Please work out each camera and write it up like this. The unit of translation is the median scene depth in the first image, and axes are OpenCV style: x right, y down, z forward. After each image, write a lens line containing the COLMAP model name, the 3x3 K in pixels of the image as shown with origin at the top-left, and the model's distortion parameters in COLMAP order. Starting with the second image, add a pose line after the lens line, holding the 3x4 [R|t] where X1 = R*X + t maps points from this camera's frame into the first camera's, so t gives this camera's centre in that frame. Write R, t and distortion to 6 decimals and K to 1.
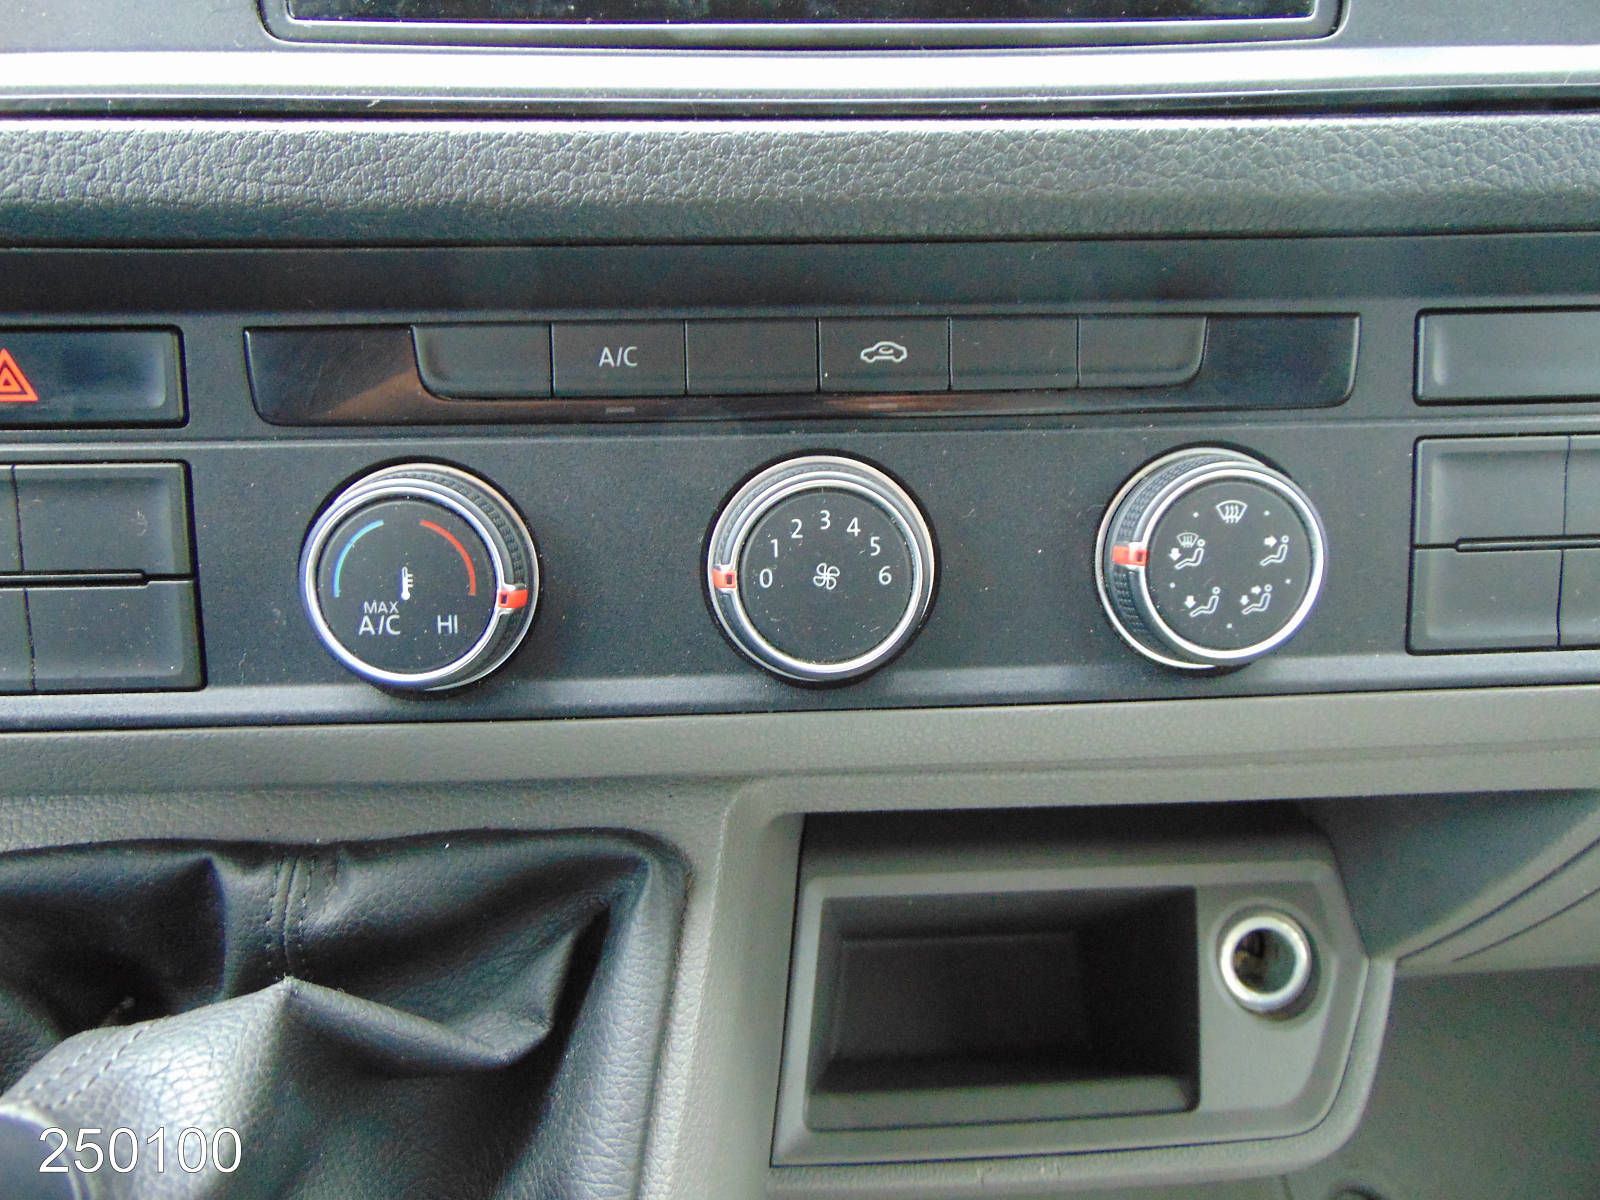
lens RADIAL K [[1169.0, 0, 800.0], [0, 1169.0, 600.0], [0, 0, 1]] dist [-0.012650, 0.000312]
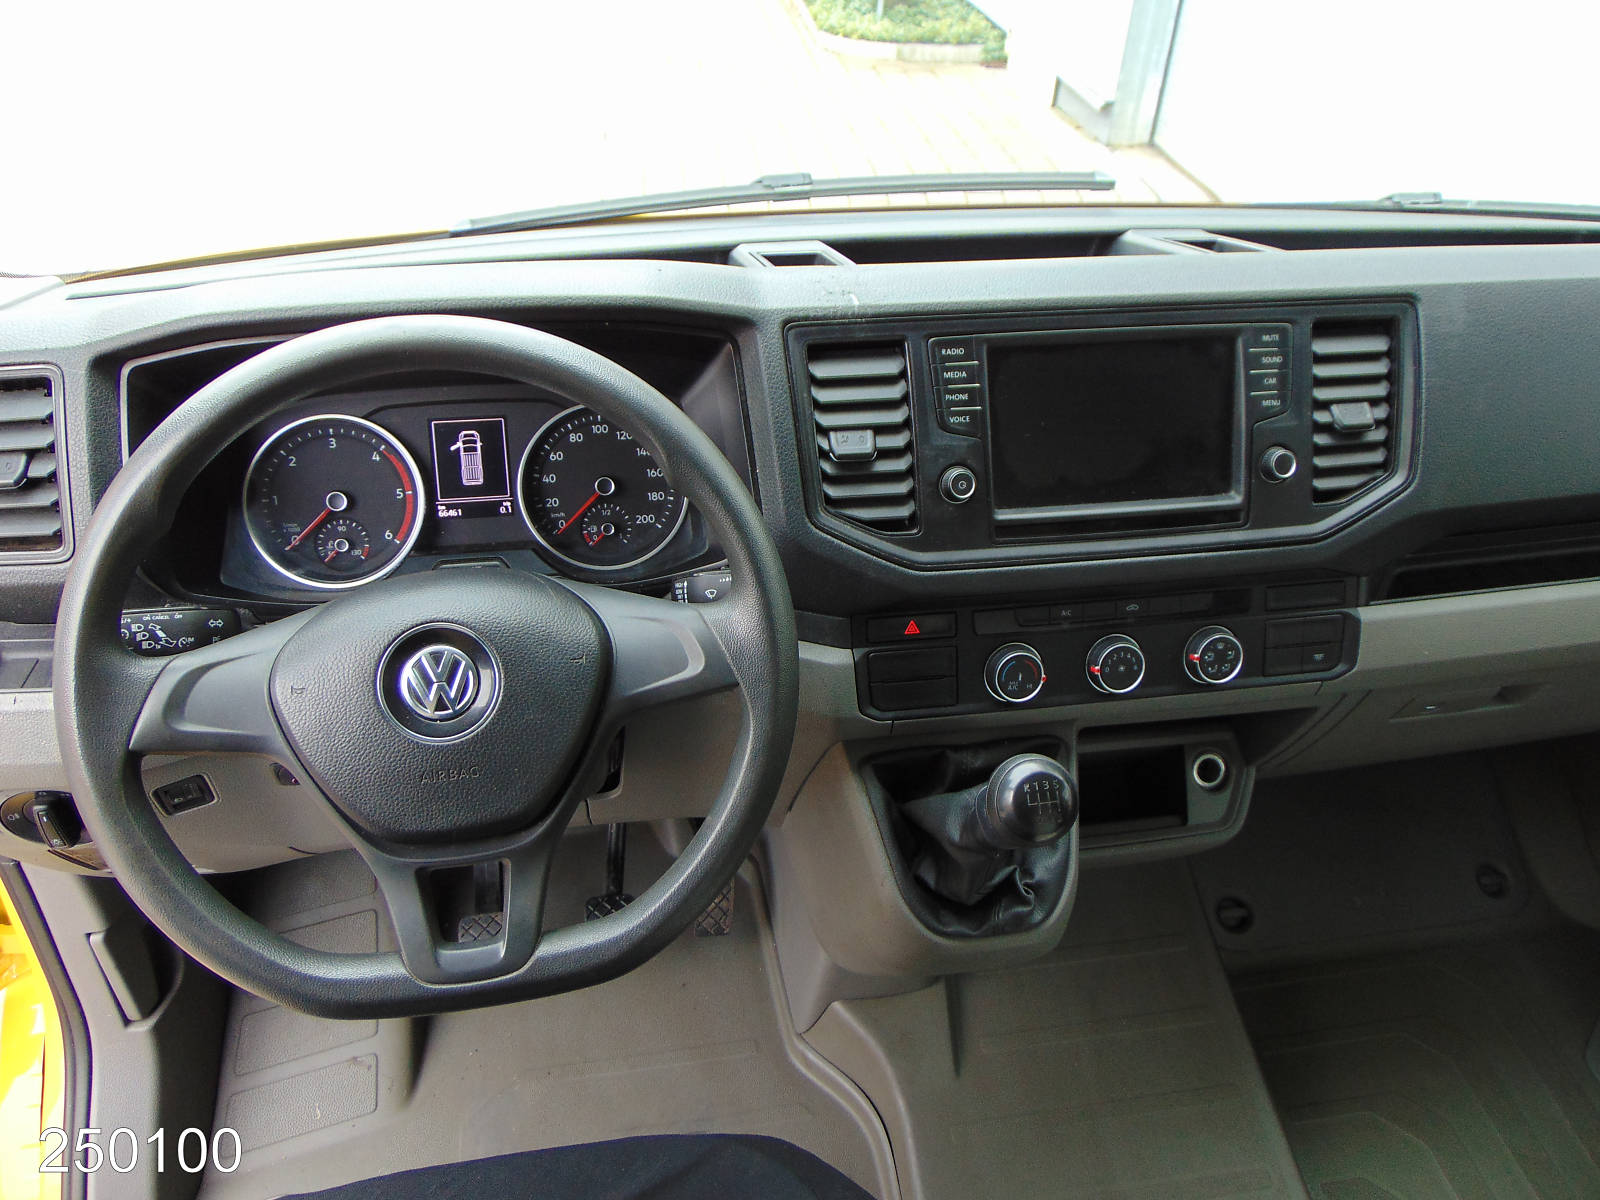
lens RADIAL K [[1154.5, 0, 803.4], [0, 1154.5, 609.6], [0, 0, 1]] dist [-0.006997, 0.003042]
pose [[0.993305, -0.044813, 0.106478, -1.309958], [0.034279, 0.994519, 0.098782, -0.578054], [-0.110321, -0.094471, 0.989396, -2.443053]]
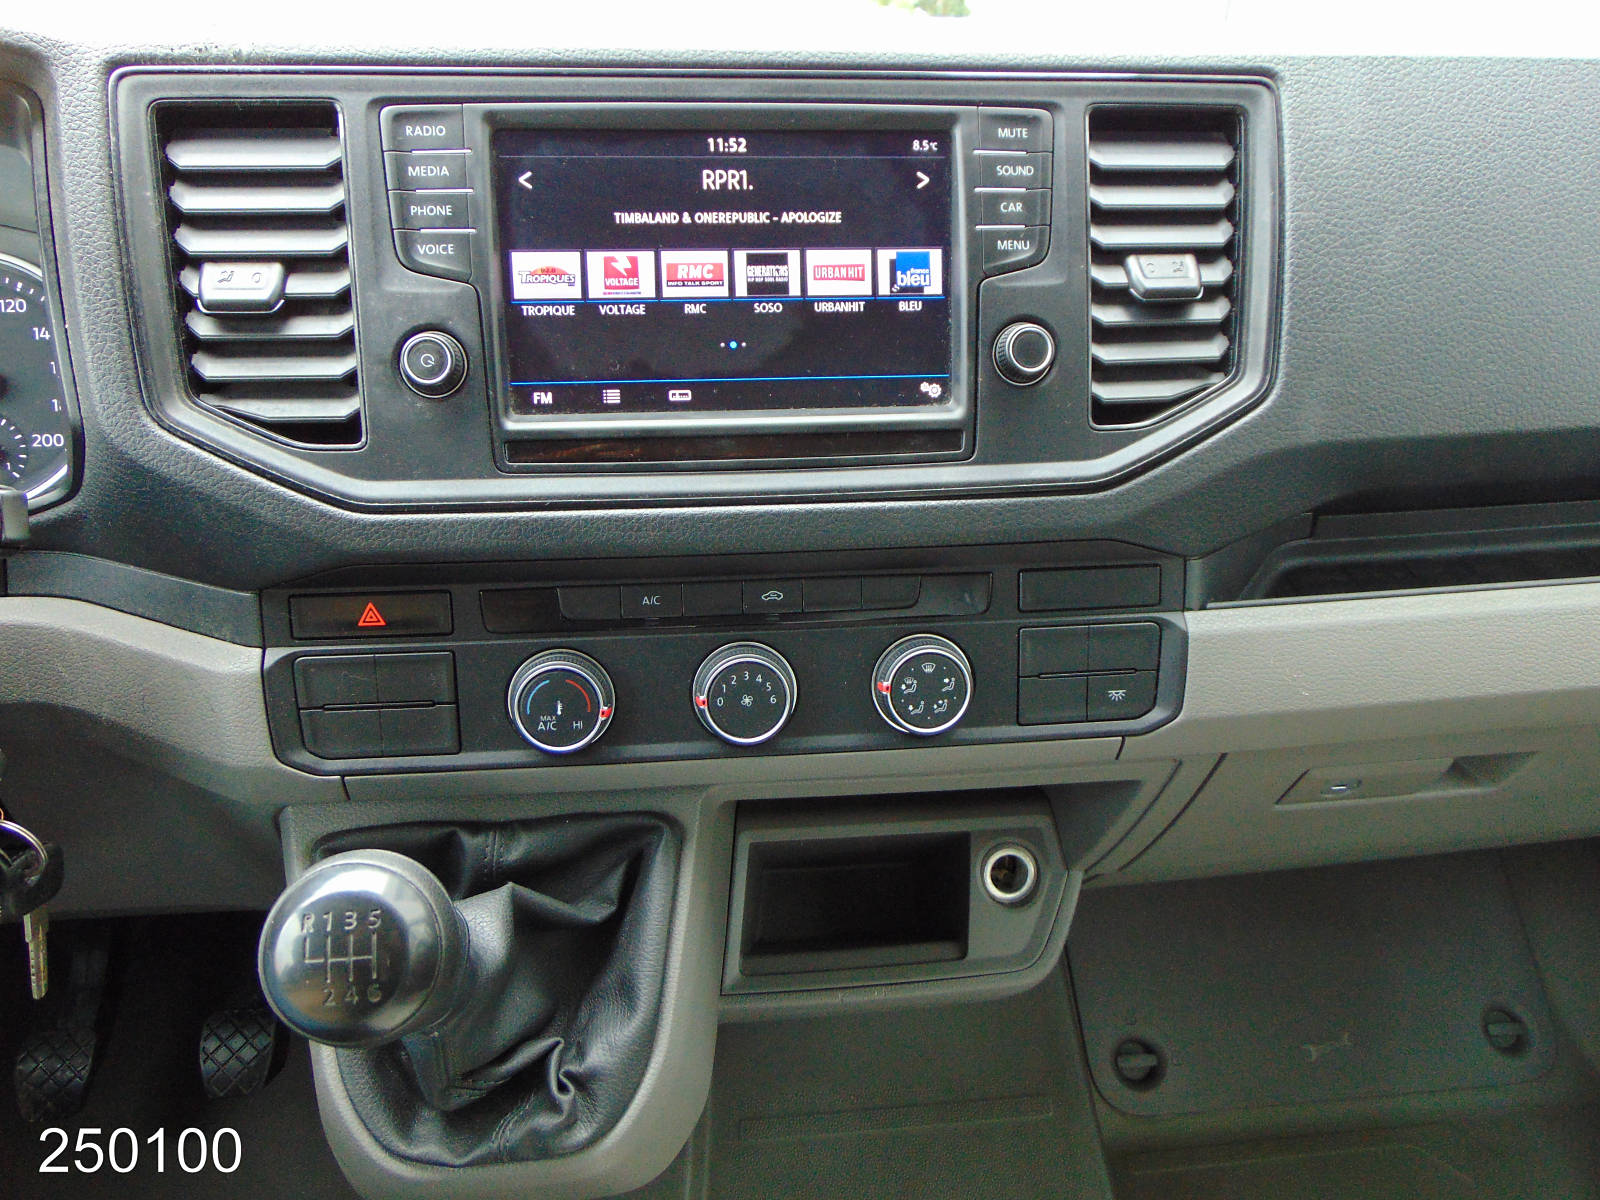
lens RADIAL K [[1169.0, 0, 800.0], [0, 1169.0, 600.0], [0, 0, 1]] dist [-0.012650, 0.000312]
pose [[0.998285, -0.008889, 0.057858, -0.003807], [0.006291, 0.998970, 0.044940, -0.285552], [-0.058198, -0.044499, 0.997313, -1.124654]]
